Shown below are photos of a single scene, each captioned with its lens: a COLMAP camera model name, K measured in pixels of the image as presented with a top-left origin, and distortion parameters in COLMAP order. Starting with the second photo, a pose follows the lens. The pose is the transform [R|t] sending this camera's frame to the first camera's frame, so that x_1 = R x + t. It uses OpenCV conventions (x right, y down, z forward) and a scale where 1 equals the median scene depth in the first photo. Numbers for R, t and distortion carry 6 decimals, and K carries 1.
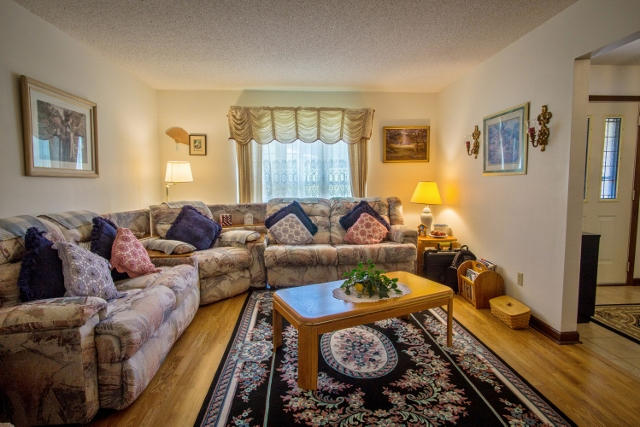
lens RADIAL K [[341.7, 0, 320.0], [0, 341.7, 209.5], [0, 0, 1]] dist [-0.005794, 0.002628]
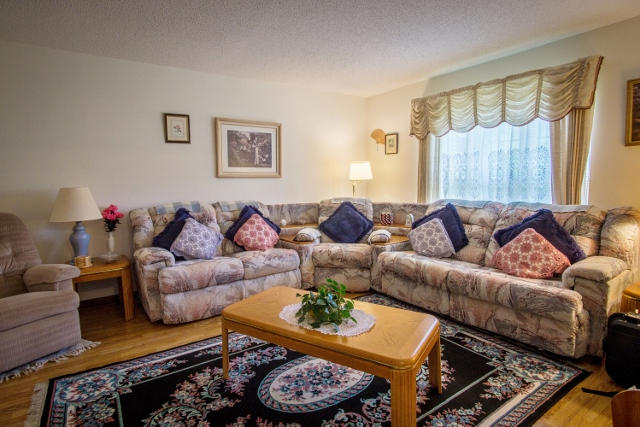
lens RADIAL K [[341.7, 0, 321.0], [0, 341.7, 210.1], [0, 0, 1]] dist [-0.005794, 0.002628]
pose [[0.516861, 0.074796, -0.852795, 0.483599], [-0.062744, 0.996806, 0.049399, -0.031746], [0.853767, 0.027975, 0.519904, 0.330619]]
